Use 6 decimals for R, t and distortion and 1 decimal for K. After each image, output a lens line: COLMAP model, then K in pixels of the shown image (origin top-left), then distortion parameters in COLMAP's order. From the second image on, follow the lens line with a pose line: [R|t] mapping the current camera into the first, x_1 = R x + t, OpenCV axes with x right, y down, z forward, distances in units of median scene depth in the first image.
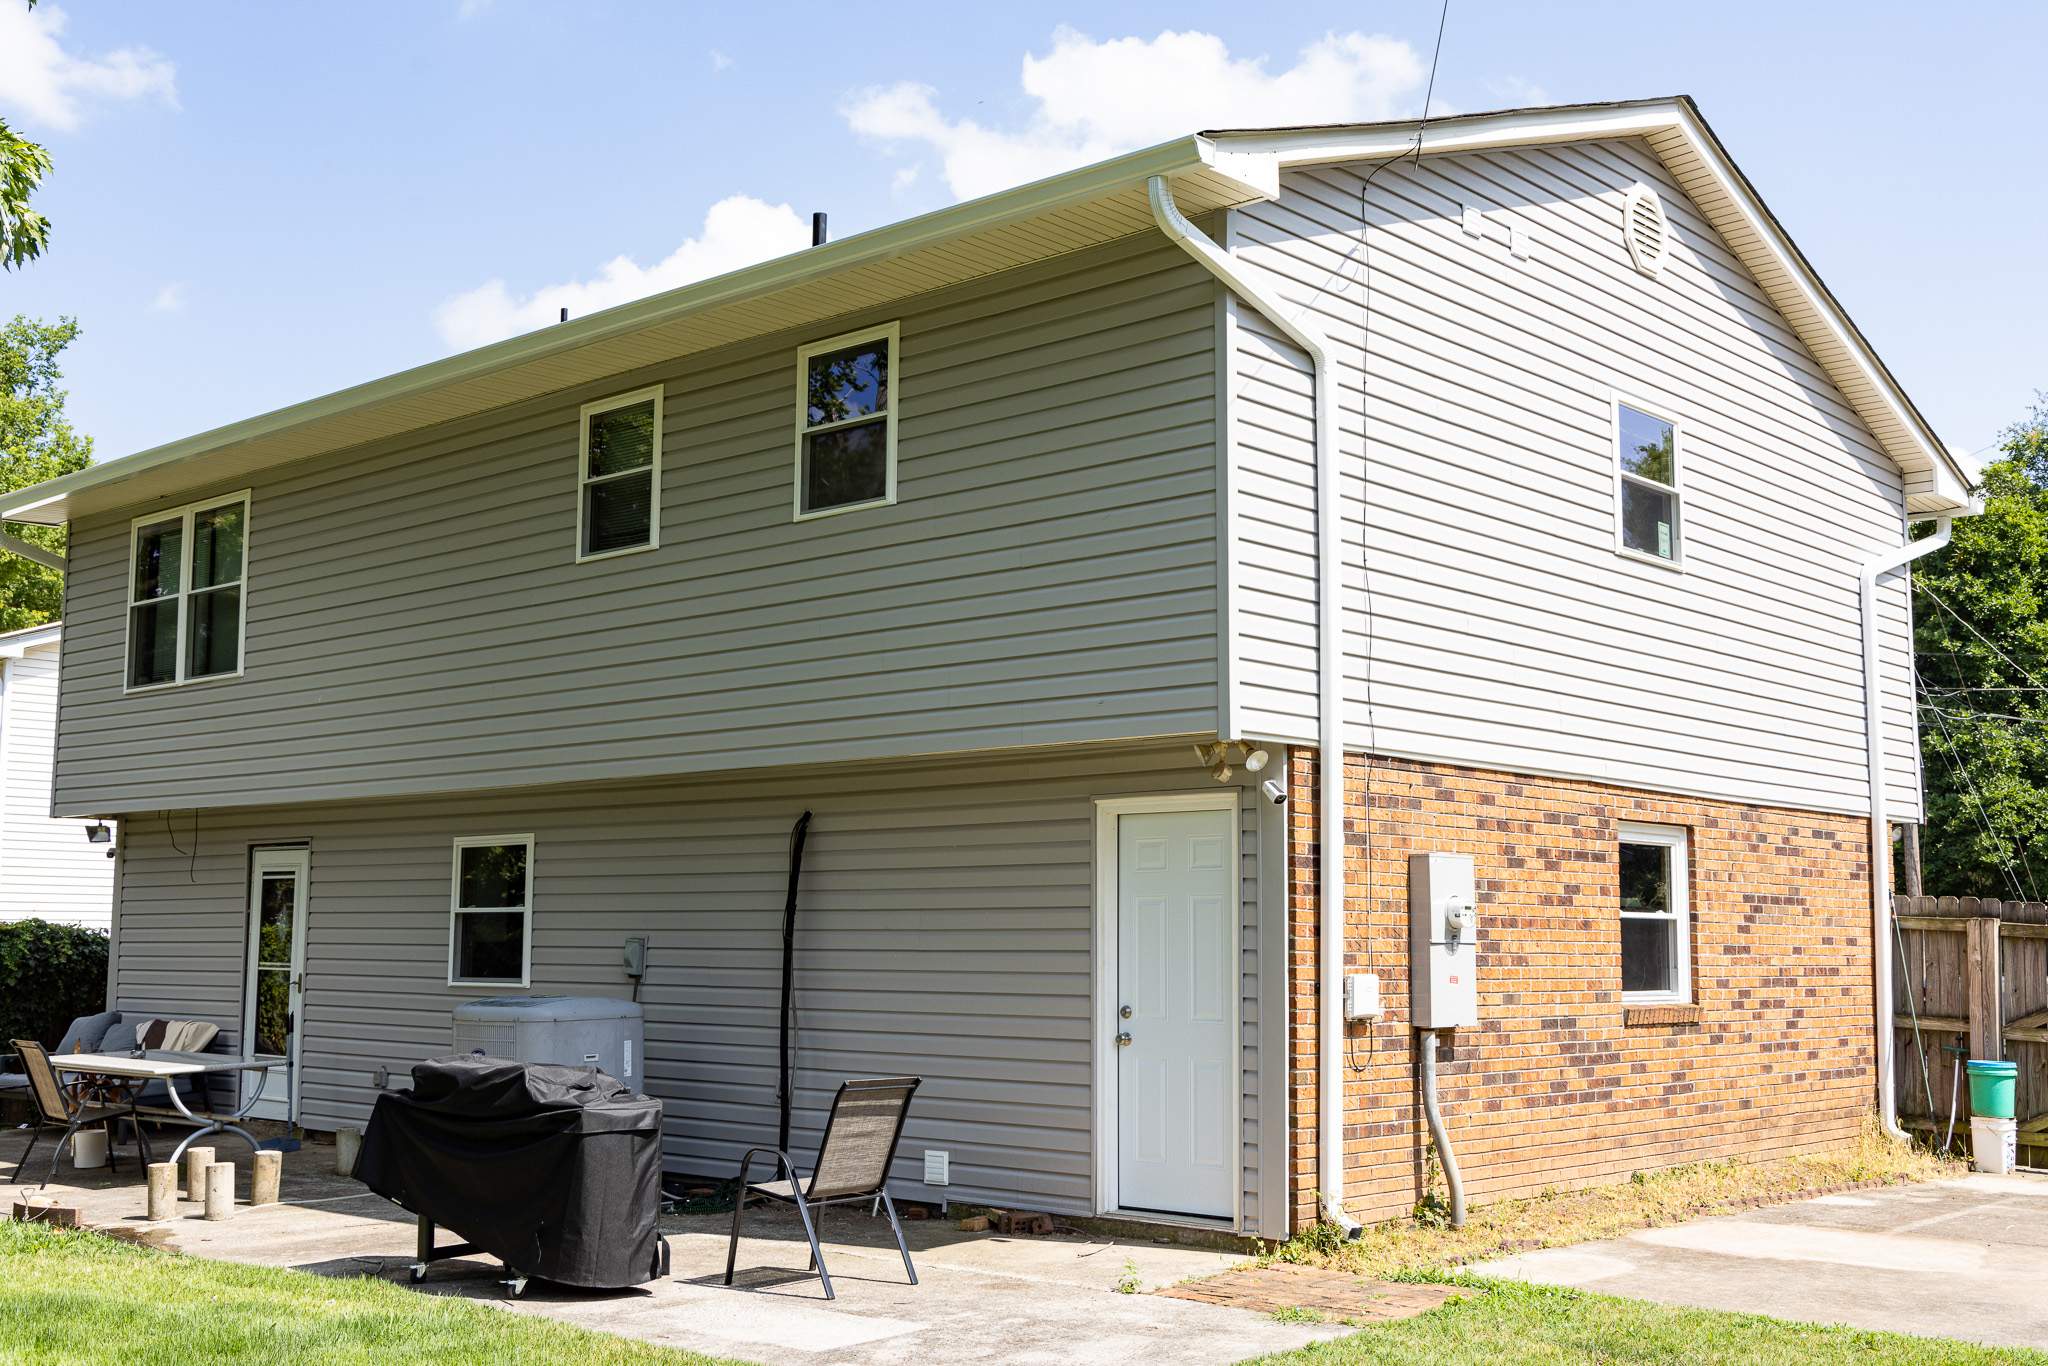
lens RADIAL K [[2203.5, 0, 1024.0], [0, 2203.5, 683.0], [0, 0, 1]] dist [-0.010118, -0.013747]
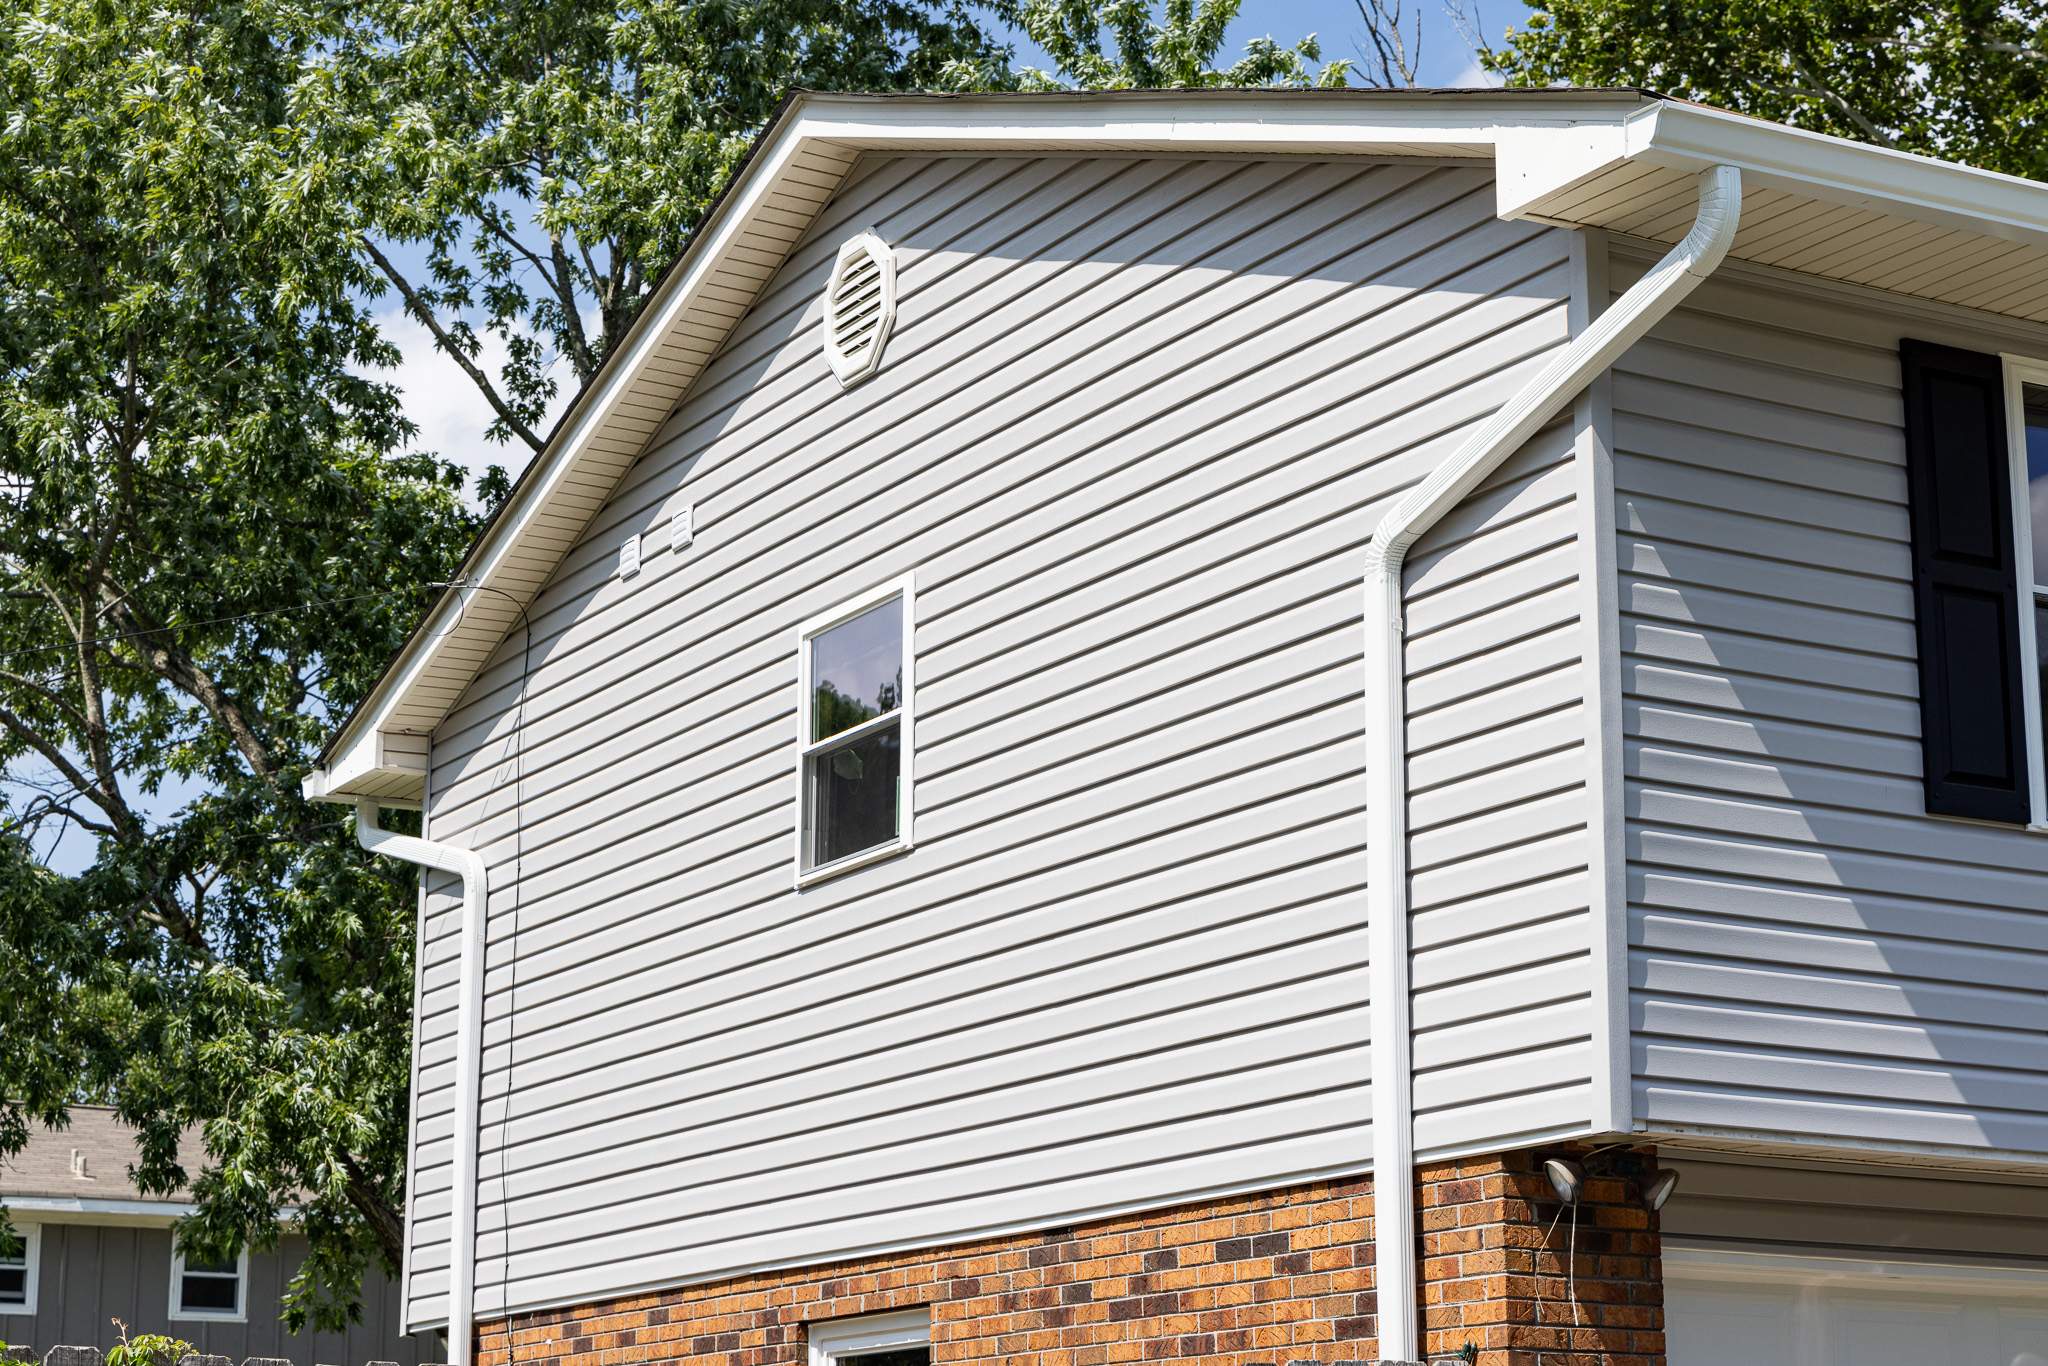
lens RADIAL K [[4005.1, 0, 1024.0], [0, 4005.1, 683.0], [0, 0, 1]] dist [0.011811, 0.488518]
pose [[-0.312677, -0.224985, -0.922830, 1.141327], [0.109383, 0.956552, -0.270267, 0.172790], [0.943540, -0.185448, -0.274483, 1.210031]]
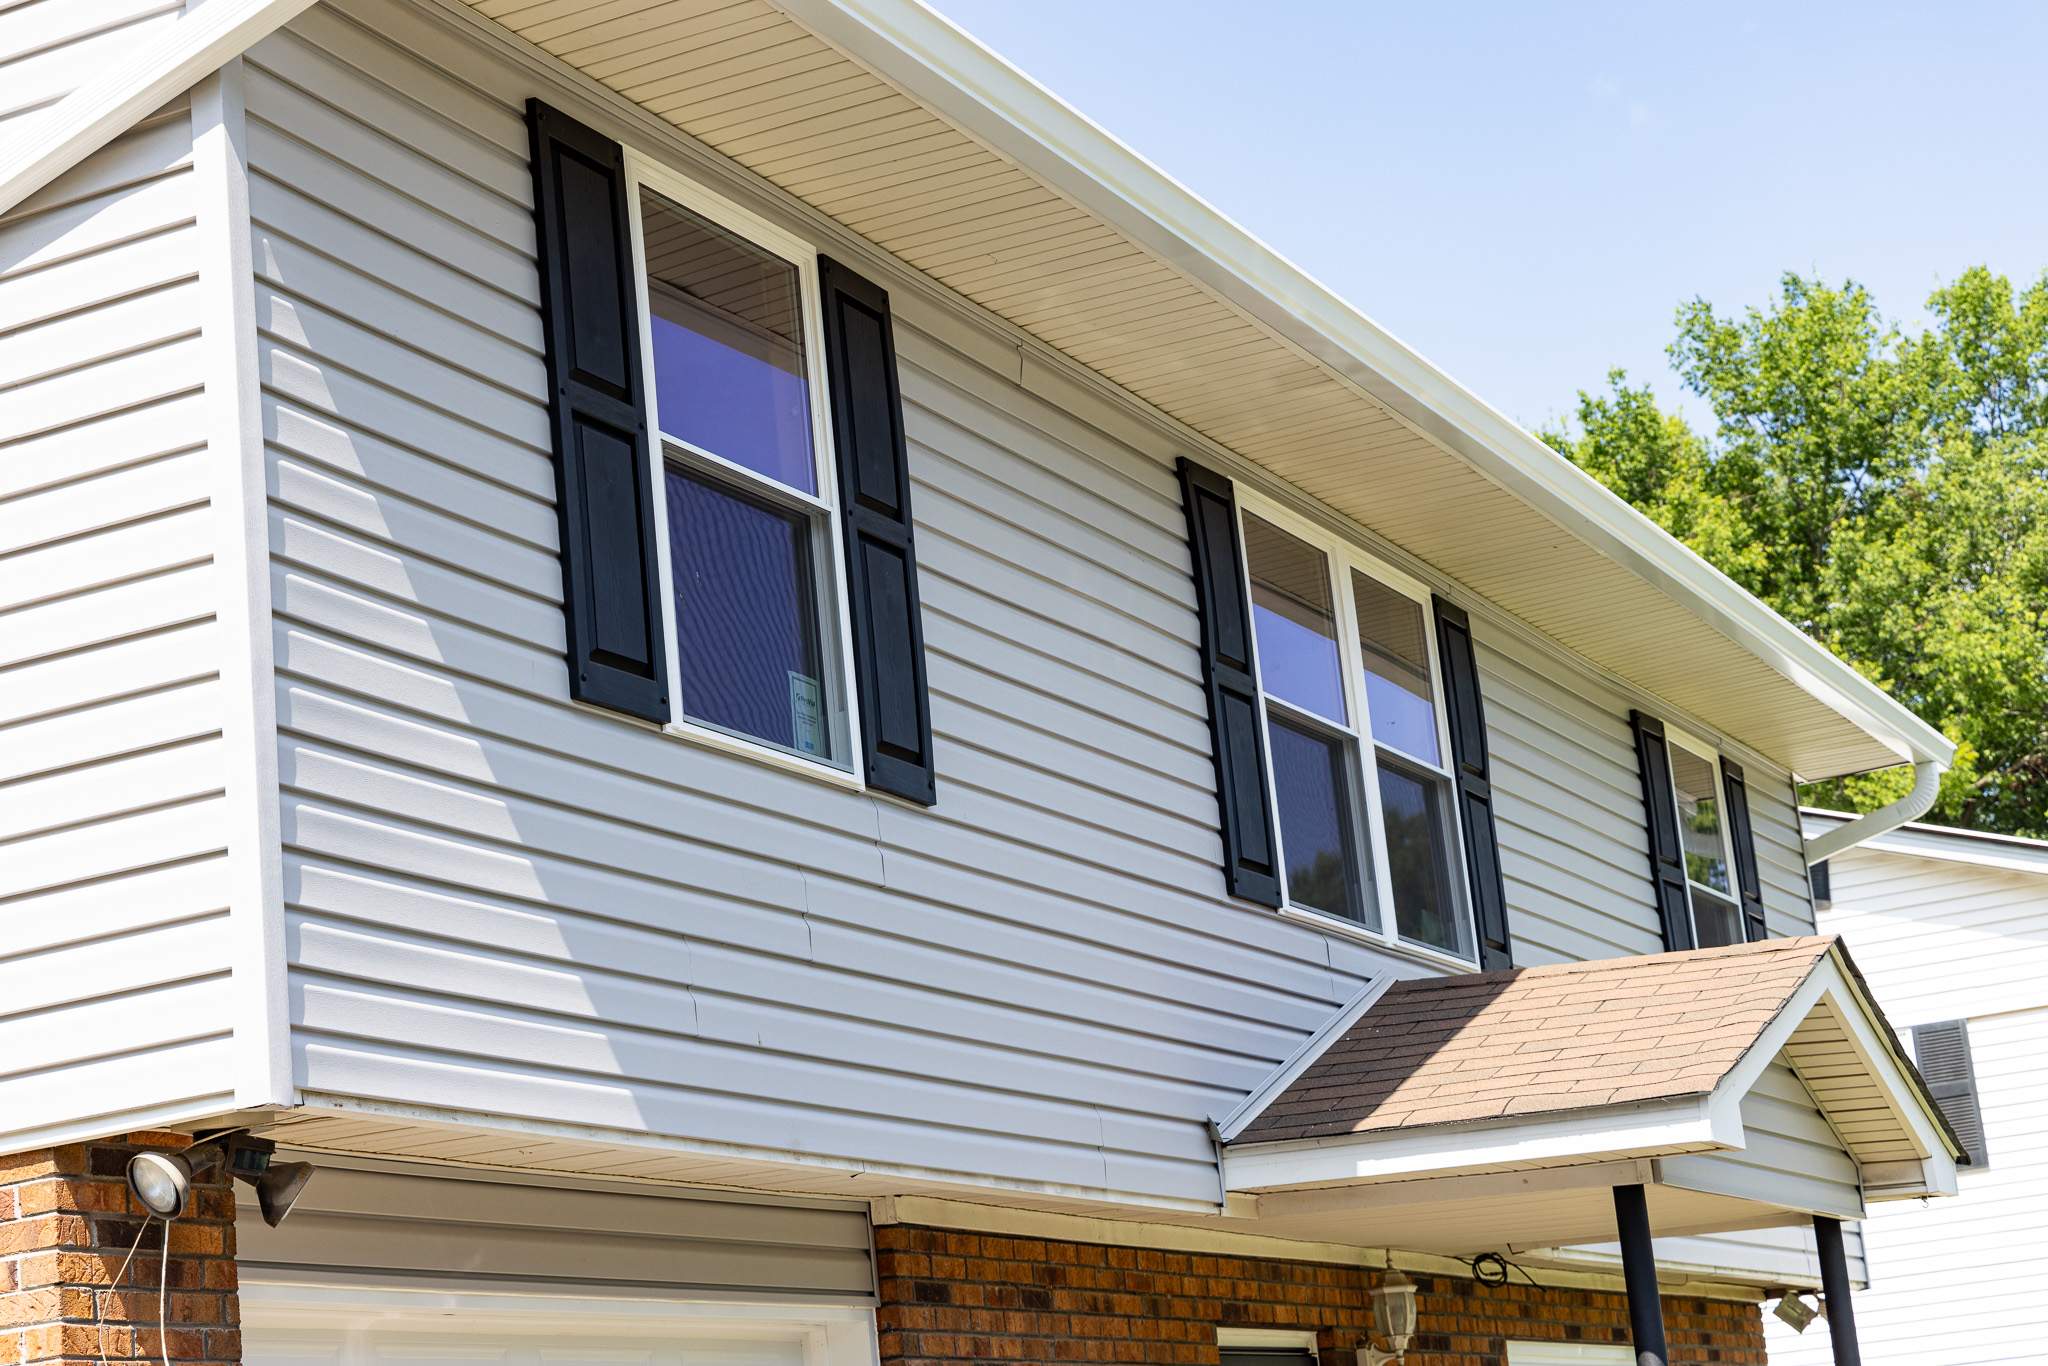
lens RADIAL K [[3743.3, 0, 1024.0], [0, 3743.3, 683.0], [0, 0, 1]] dist [0.058214, -0.041299]
pose [[0.276085, -0.262028, -0.924726, 0.909395], [0.214098, 0.954713, -0.206605, 0.135127], [0.936984, -0.140942, 0.319682, 1.047977]]
